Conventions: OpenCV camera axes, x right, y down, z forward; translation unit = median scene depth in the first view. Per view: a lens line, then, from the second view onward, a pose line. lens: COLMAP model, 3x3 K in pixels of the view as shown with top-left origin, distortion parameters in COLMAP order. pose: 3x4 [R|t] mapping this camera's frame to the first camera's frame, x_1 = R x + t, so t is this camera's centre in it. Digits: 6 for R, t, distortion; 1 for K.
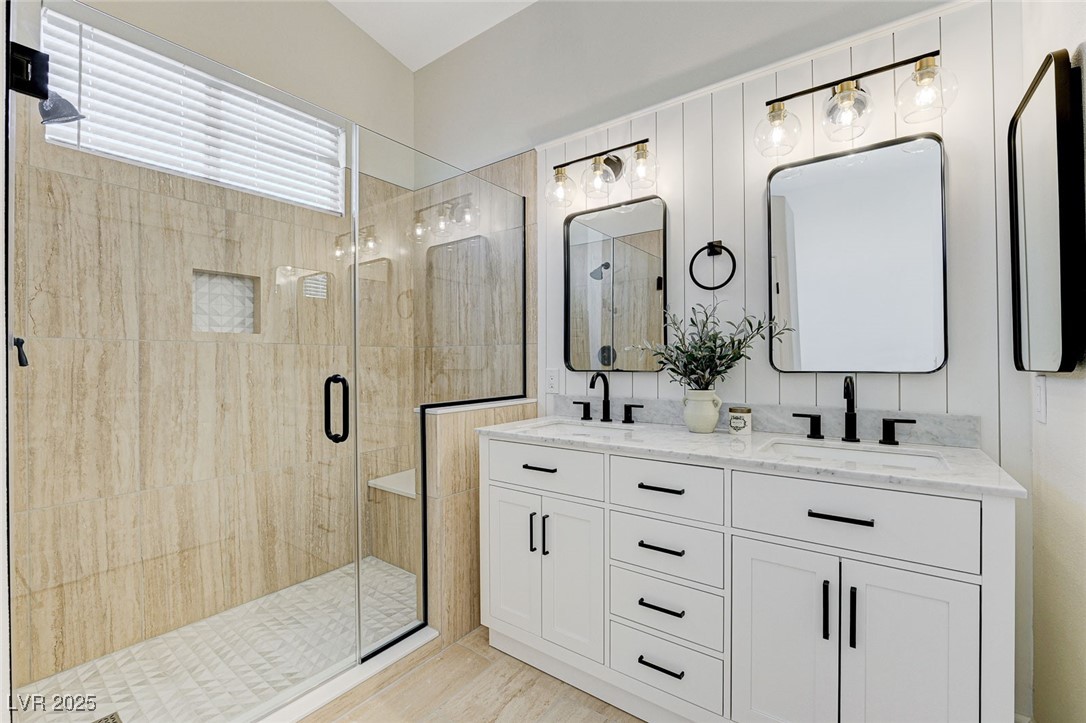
lens RADIAL K [[462.7, 0, 543.0], [0, 462.7, 361.5], [0, 0, 1]] dist [-0.017481, -0.000006]
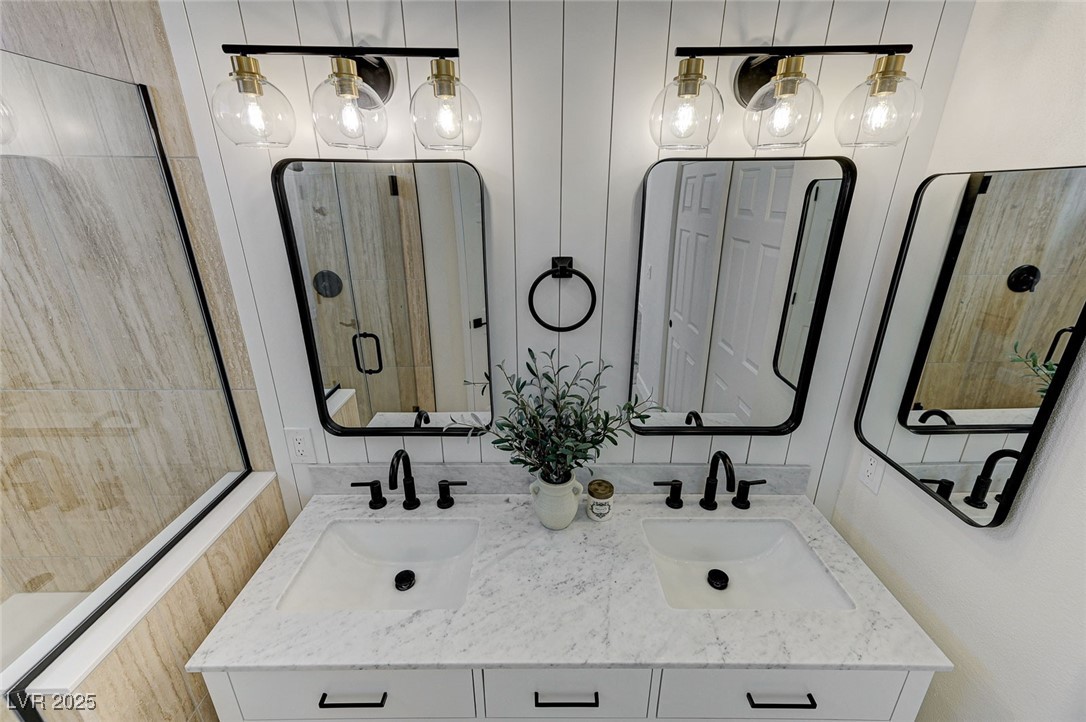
lens RADIAL K [[455.4, 0, 545.1], [0, 455.4, 364.6], [0, 0, 1]] dist [0.015414, 0.000297]
pose [[0.802941, -0.208867, 0.558266, -0.045092], [-0.002670, 0.935325, 0.353779, -0.345028], [-0.596053, -0.285554, 0.750453, 0.475045]]
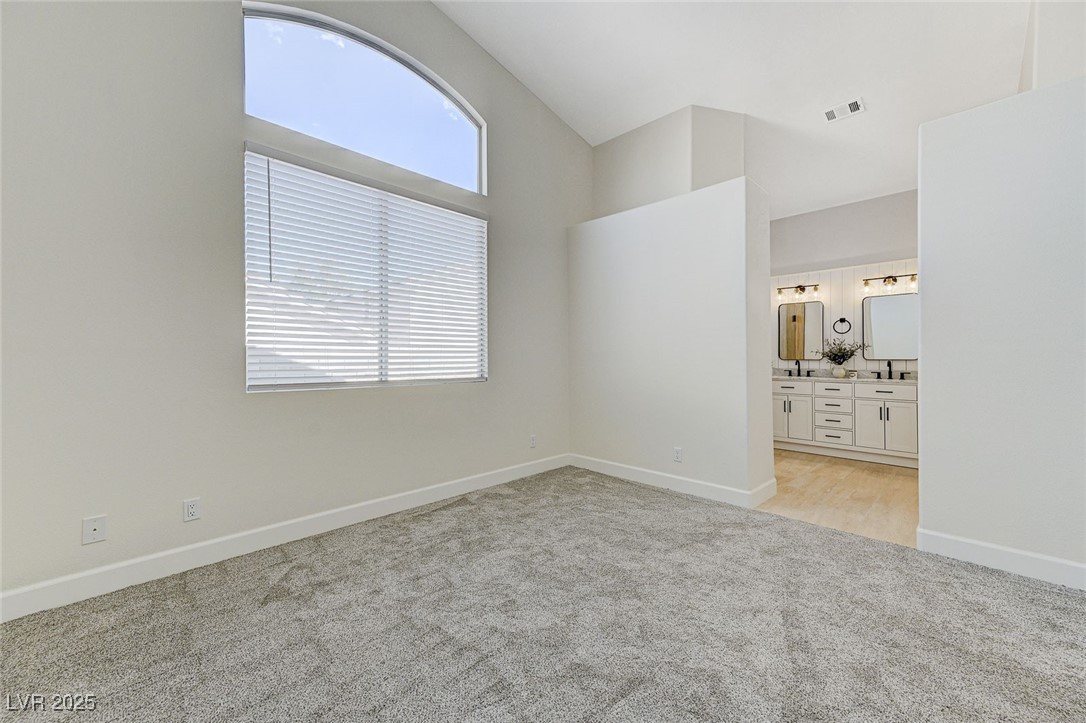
lens RADIAL K [[426.5, 0, 542.2], [0, 426.5, 355.7], [0, 0, 1]] dist [0.024316, 0.000103]
pose [[0.989751, 0.001377, -0.142801, -1.214175], [-0.001694, 0.999996, -0.002096, 0.005163], [0.142797, 0.002317, 0.989749, -2.167767]]
